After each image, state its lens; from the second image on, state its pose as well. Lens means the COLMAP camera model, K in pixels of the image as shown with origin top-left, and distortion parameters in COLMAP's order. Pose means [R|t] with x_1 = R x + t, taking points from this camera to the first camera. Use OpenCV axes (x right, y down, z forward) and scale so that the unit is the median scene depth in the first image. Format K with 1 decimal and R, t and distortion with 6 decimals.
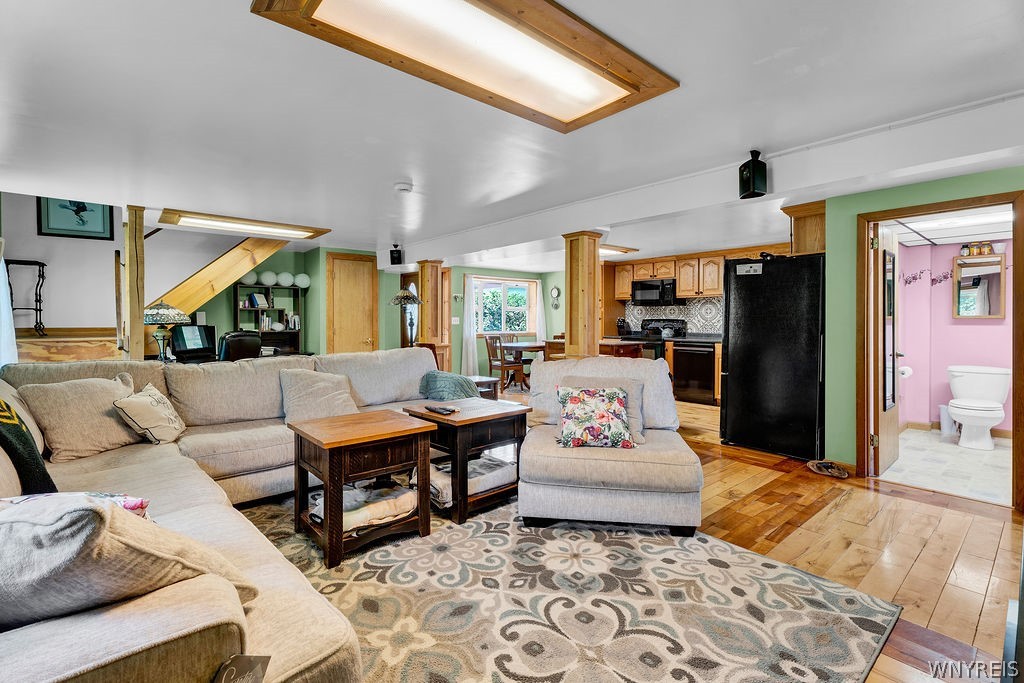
lens RADIAL K [[469.4, 0, 505.4], [0, 469.4, 322.1], [0, 0, 1]] dist [-0.000848, -0.000105]
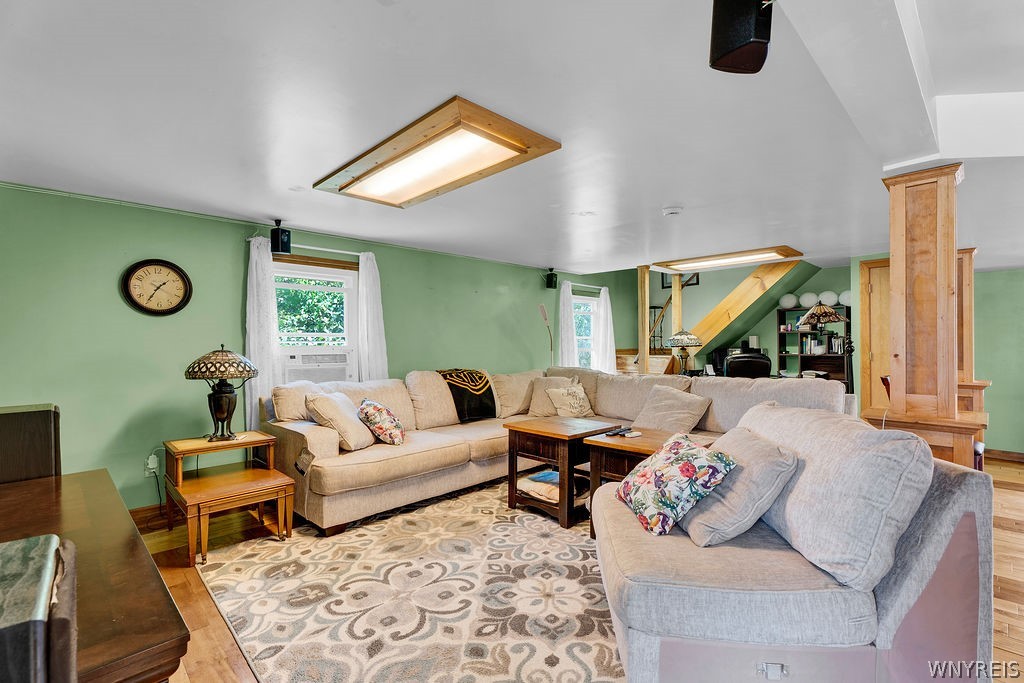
lens RADIAL K [[469.4, 0, 509.6], [0, 469.4, 343.4], [0, 0, 1]] dist [-0.000848, -0.000105]
pose [[0.052567, -0.001071, -0.998617, 0.377009], [-0.002081, 0.999997, -0.001182, -0.001662], [0.998615, 0.002140, 0.052564, 0.303459]]
